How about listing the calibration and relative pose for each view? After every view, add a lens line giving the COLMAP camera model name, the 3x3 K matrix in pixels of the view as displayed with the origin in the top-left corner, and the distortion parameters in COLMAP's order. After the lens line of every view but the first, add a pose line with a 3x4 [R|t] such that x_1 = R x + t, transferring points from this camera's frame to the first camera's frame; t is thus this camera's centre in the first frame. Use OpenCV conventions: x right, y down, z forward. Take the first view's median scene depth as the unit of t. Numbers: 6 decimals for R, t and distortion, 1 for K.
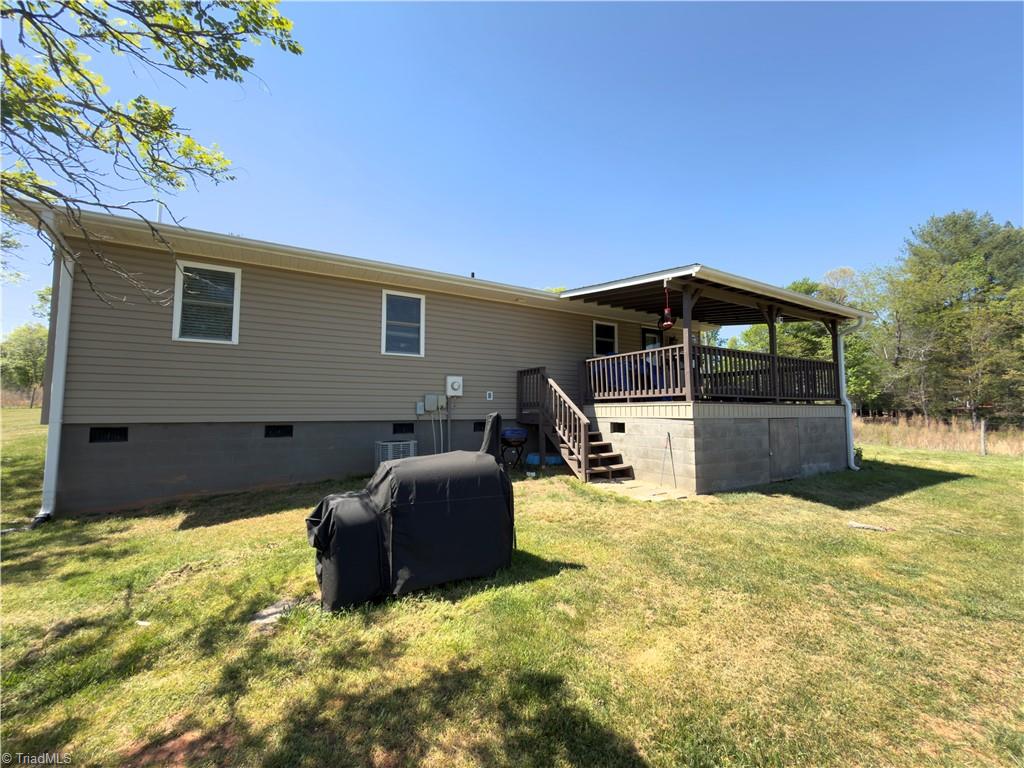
lens RADIAL K [[410.2, 0, 513.5], [0, 410.2, 383.6], [0, 0, 1]] dist [0.003023, 0.000066]
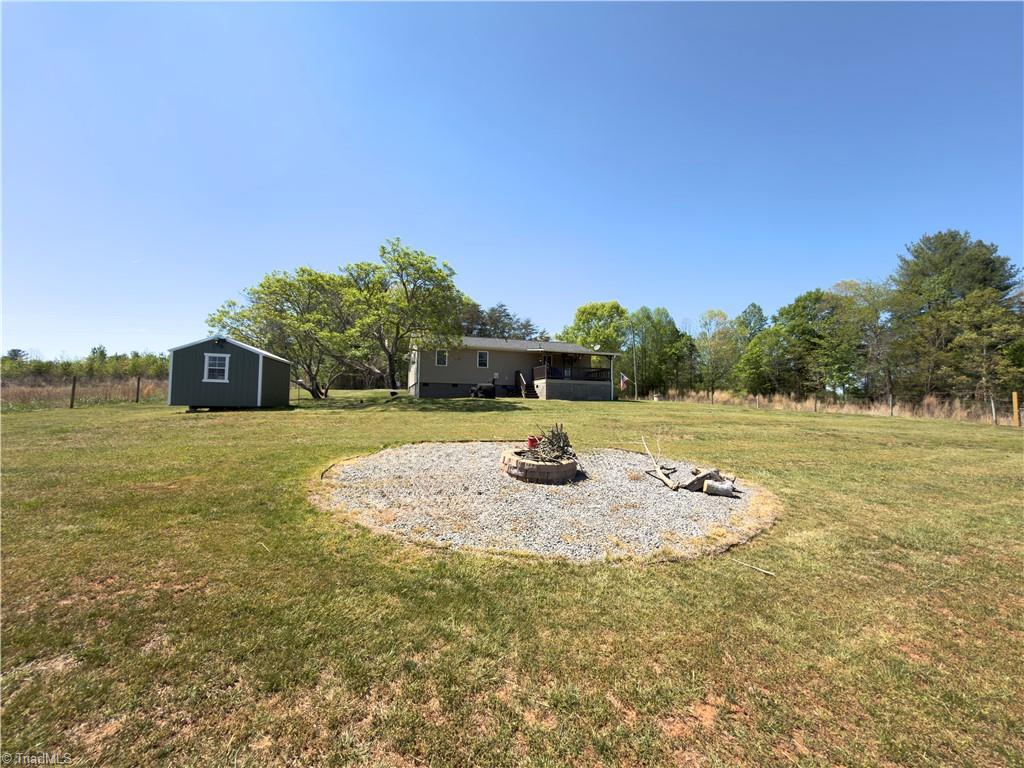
lens RADIAL K [[410.2, 0, 511.6], [0, 410.2, 381.9], [0, 0, 1]] dist [0.003023, 0.000066]
pose [[0.968039, -0.000008, -0.250801, 0.962870], [0.001735, 0.999976, 0.006665, 0.041198], [0.250795, -0.006887, 0.968016, -2.667775]]
